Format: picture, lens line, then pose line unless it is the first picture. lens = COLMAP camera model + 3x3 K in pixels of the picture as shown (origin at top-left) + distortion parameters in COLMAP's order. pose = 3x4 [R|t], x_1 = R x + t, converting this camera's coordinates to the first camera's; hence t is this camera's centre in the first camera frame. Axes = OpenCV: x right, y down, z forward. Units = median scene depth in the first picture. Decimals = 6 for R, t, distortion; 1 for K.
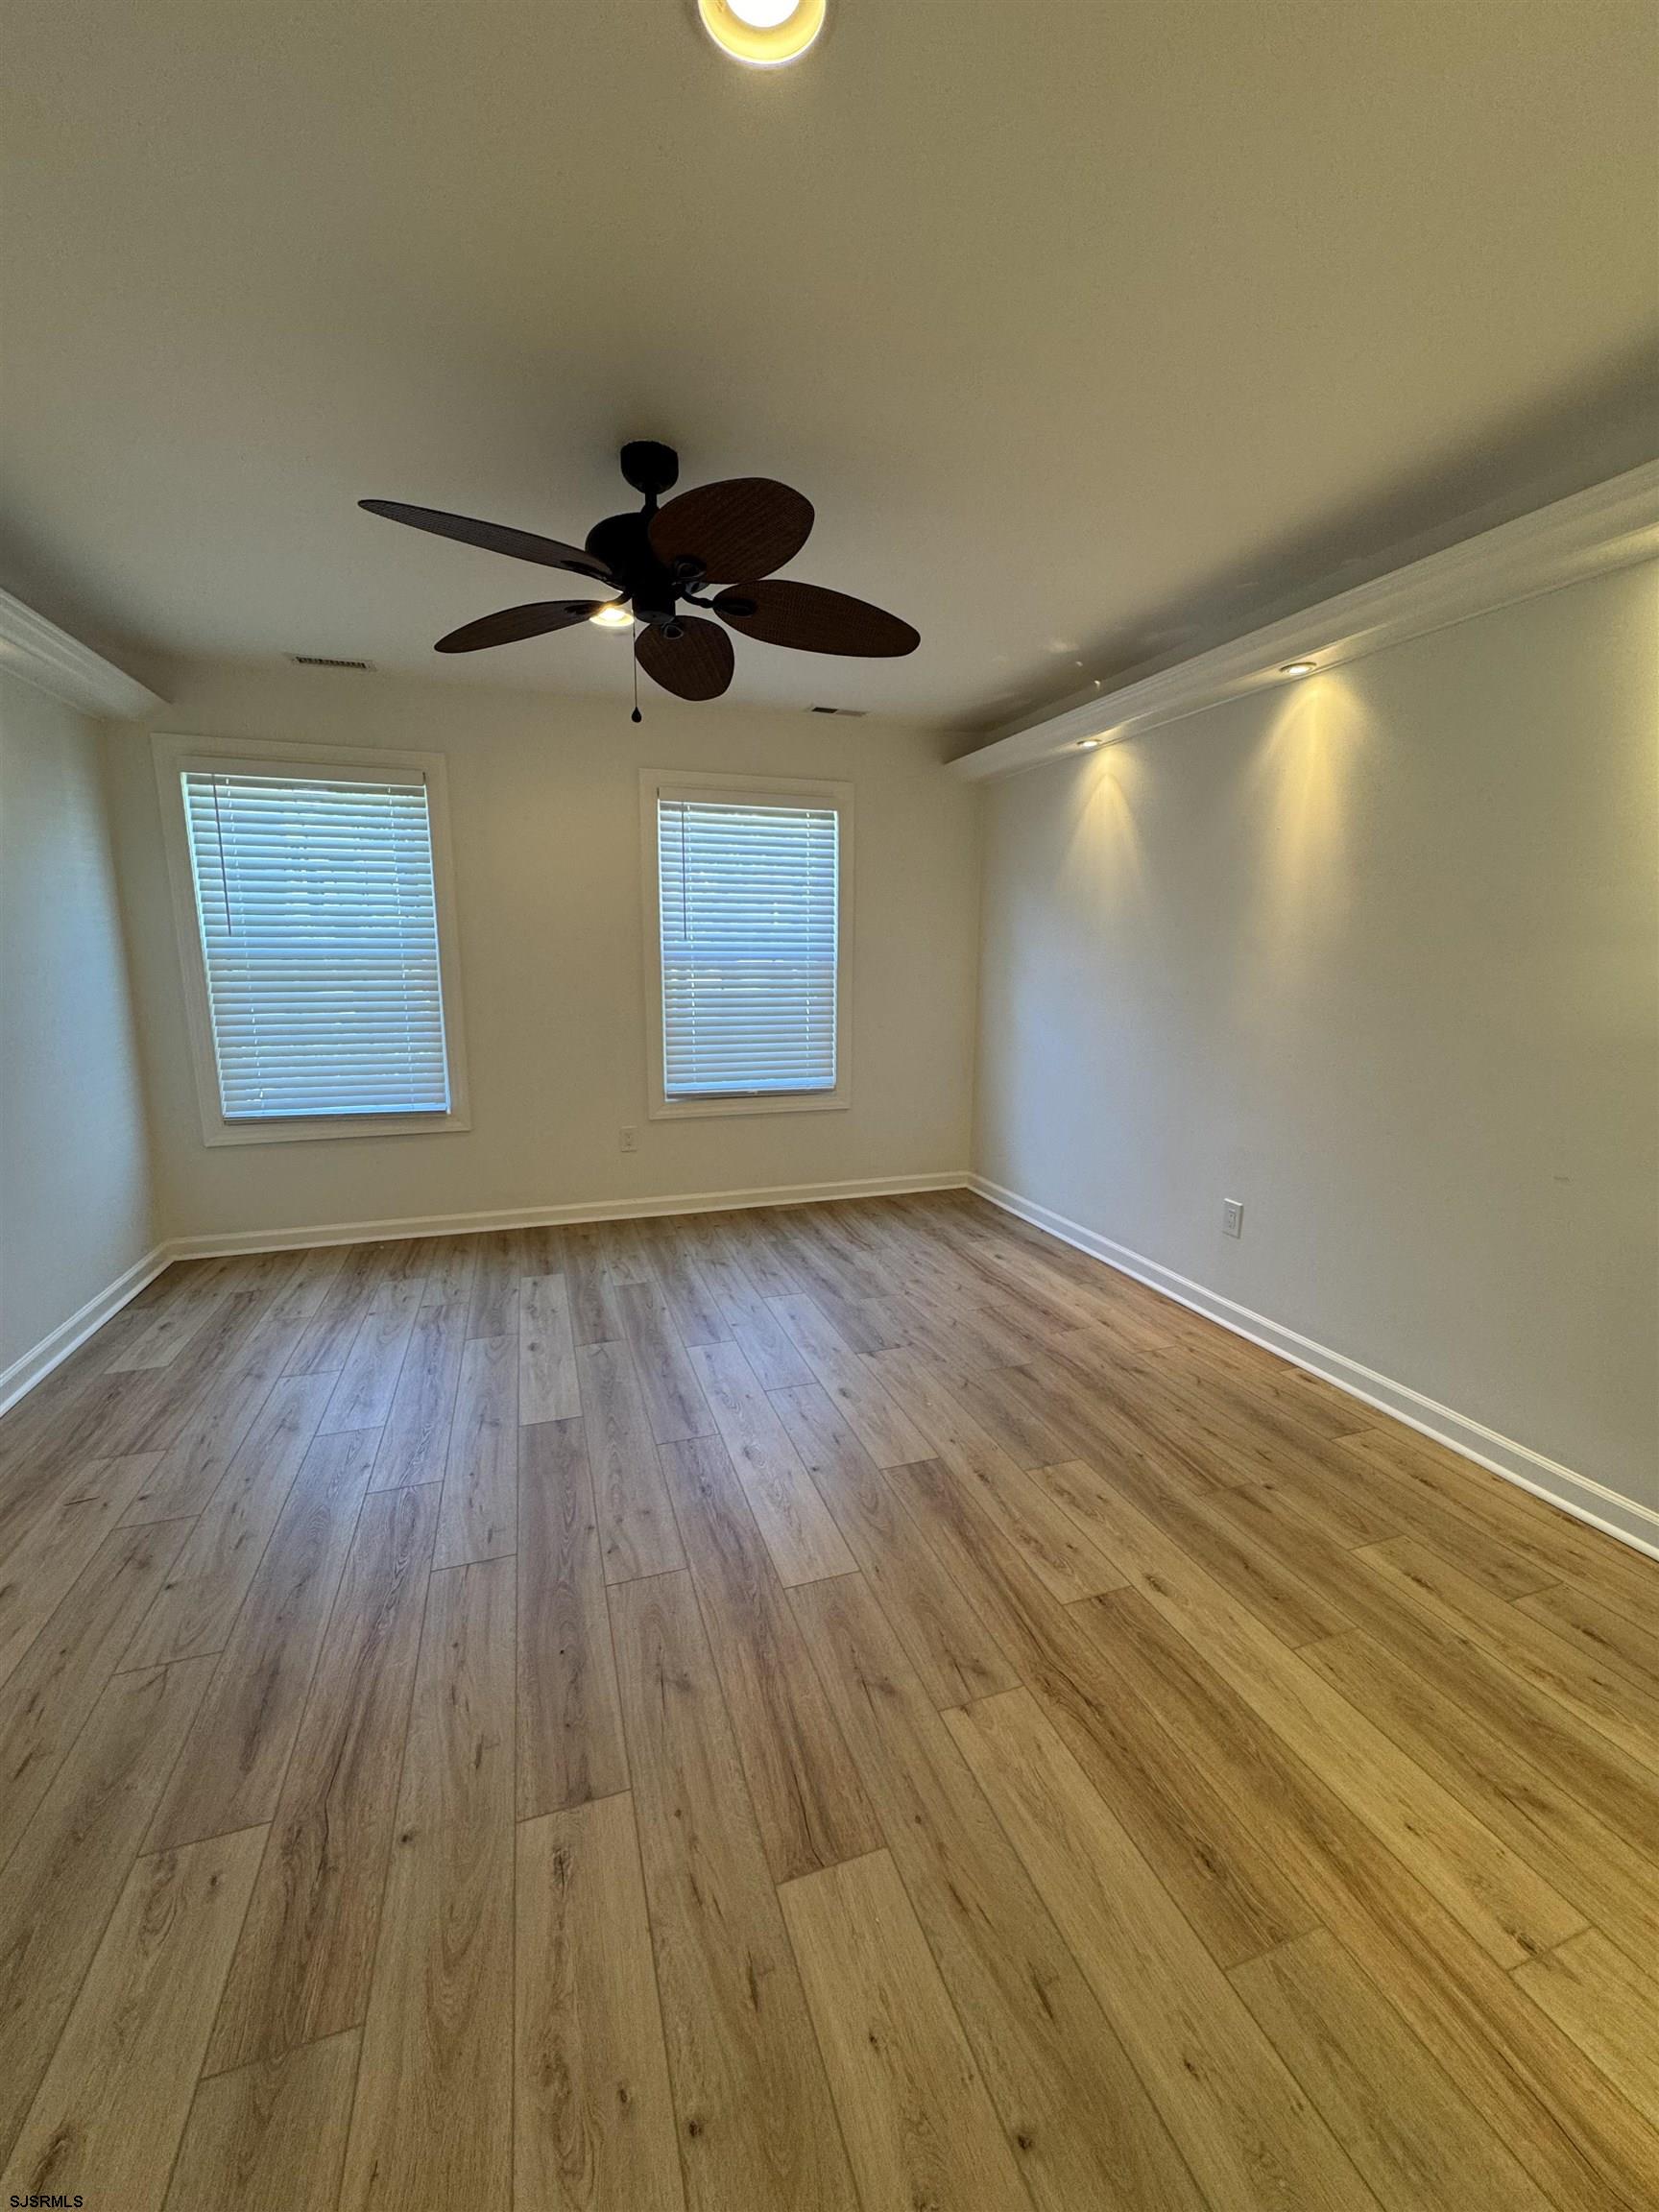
lens RADIAL K [[887.1, 0, 826.9], [0, 887.1, 1103.2], [0, 0, 1]] dist [0.000662, 0.000224]
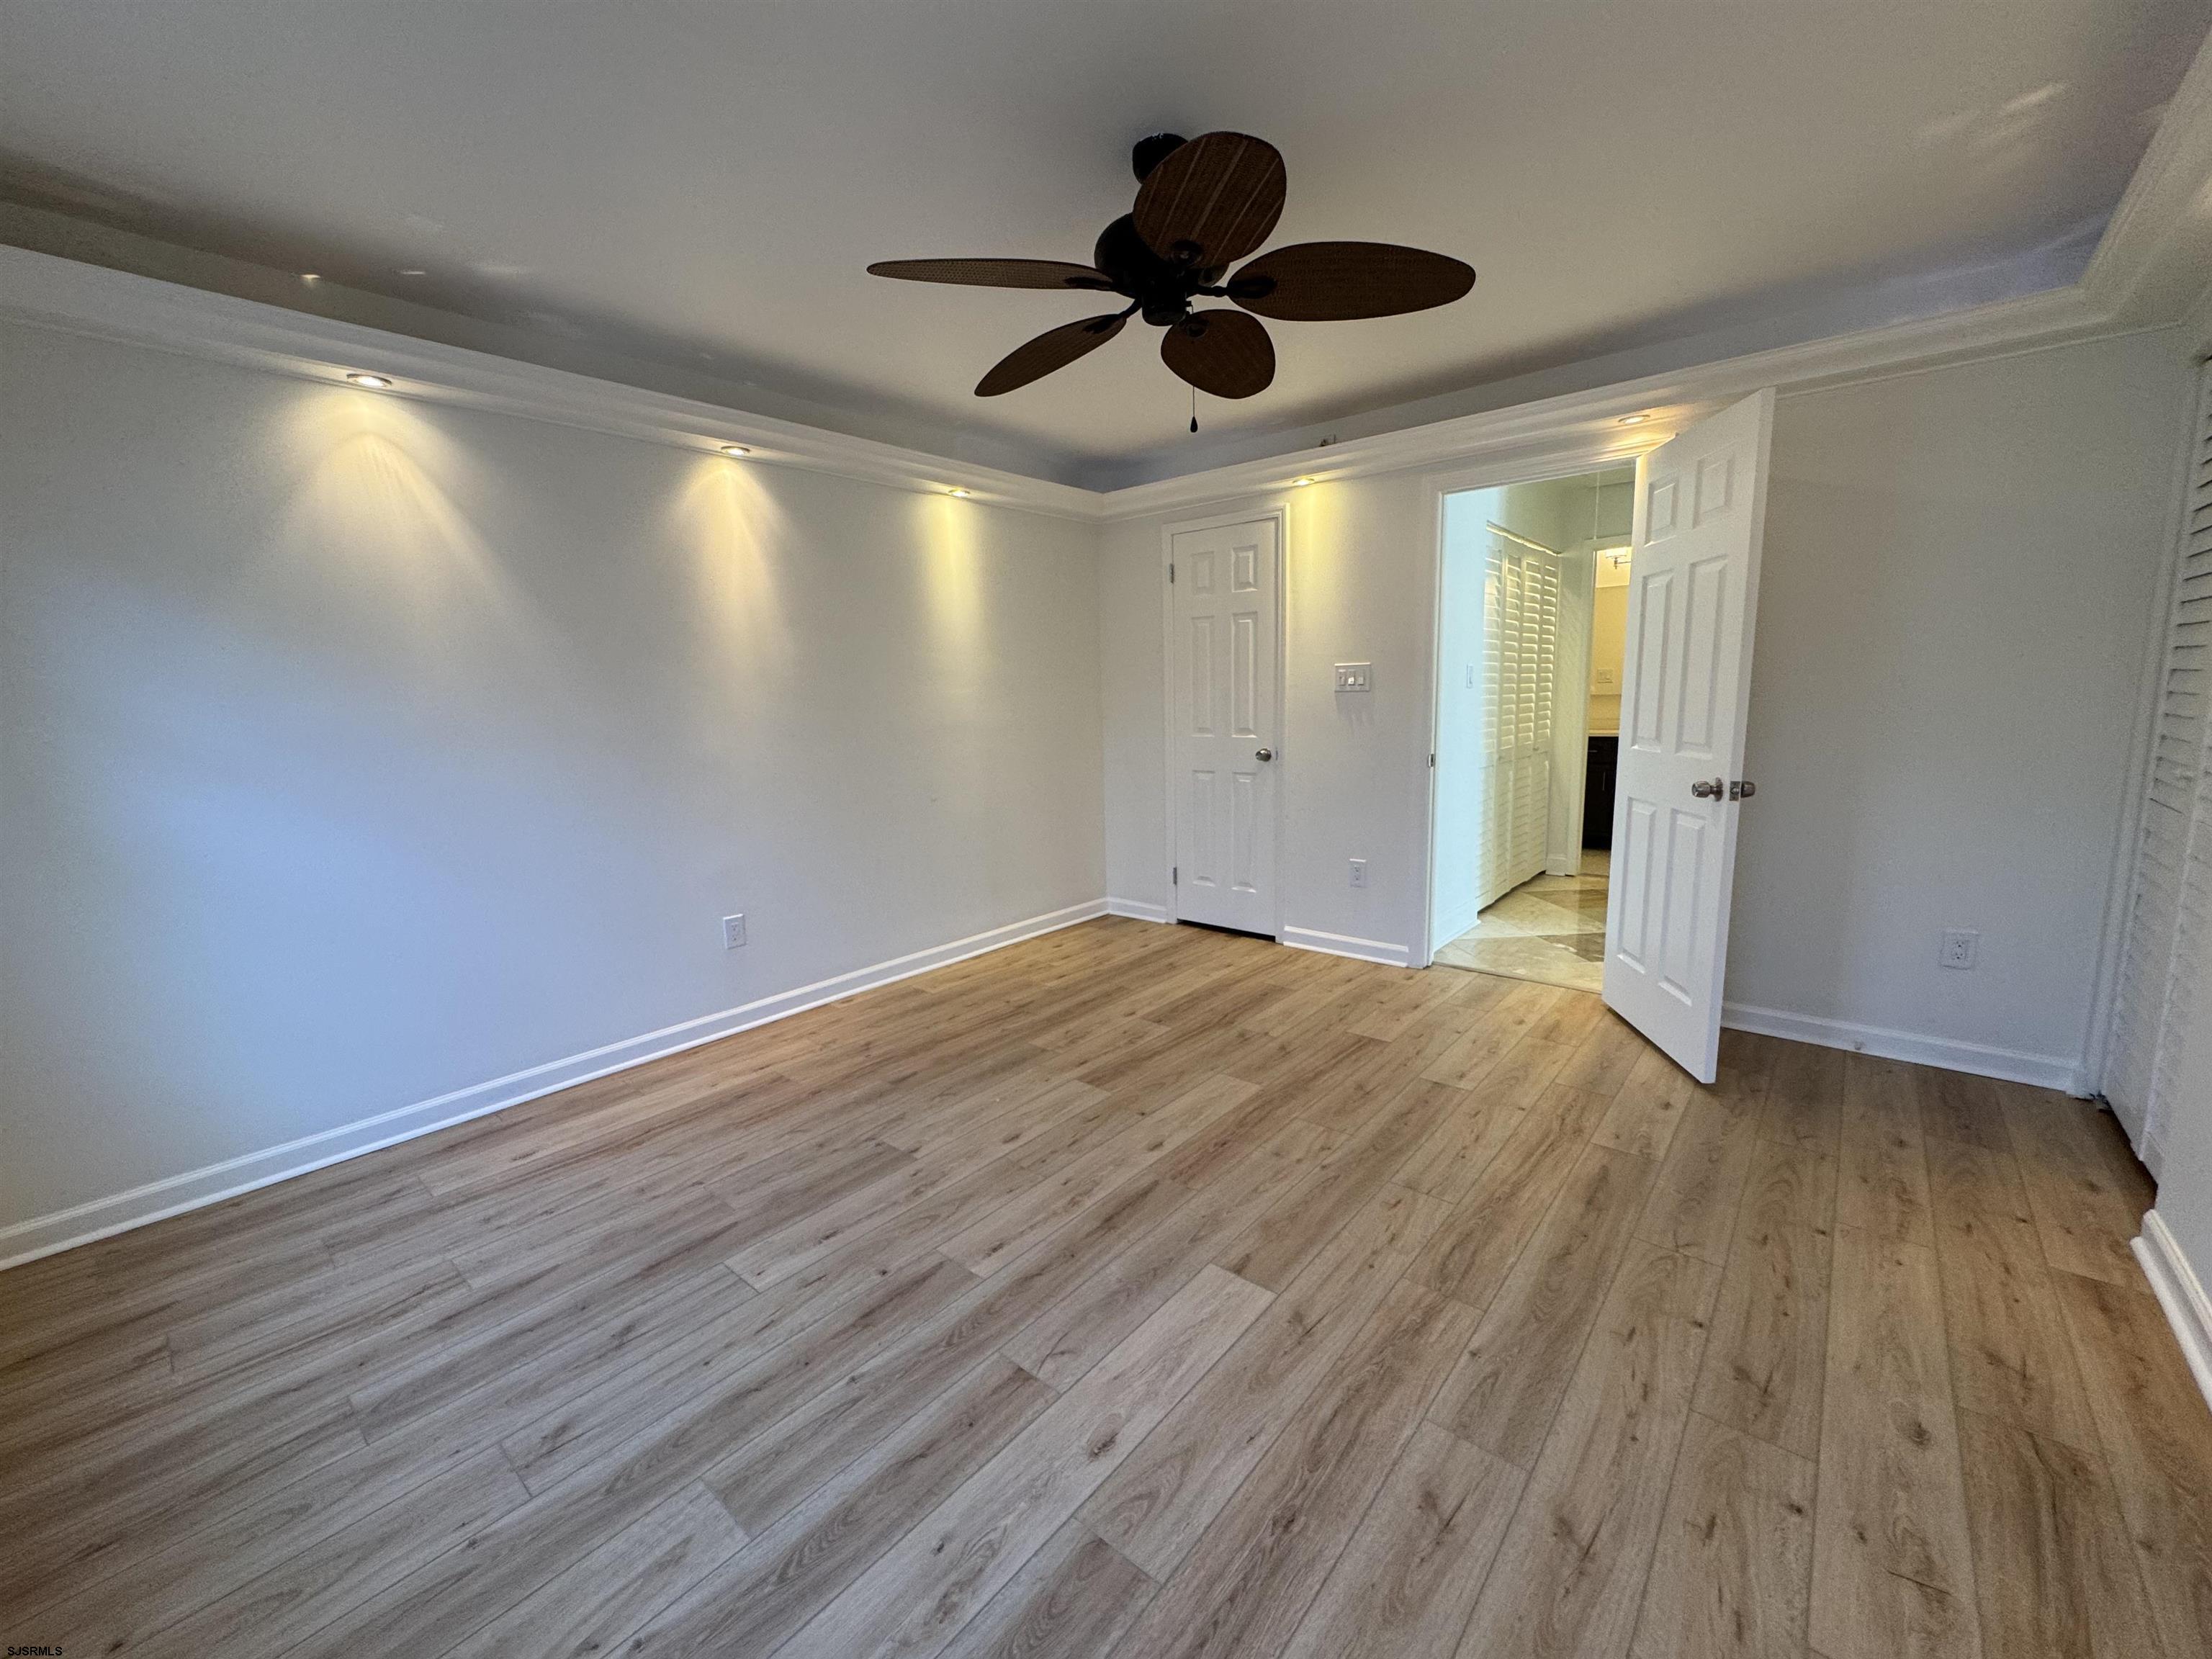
lens RADIAL K [[887.1, 0, 1099.1], [0, 887.1, 833.3], [0, 0, 1]] dist [0.000662, 0.000224]
pose [[-0.508480, -0.126957, 0.851663, -0.776205], [0.174065, 0.953496, 0.246062, -0.199987], [-0.843296, 0.273363, -0.462735, 1.233776]]
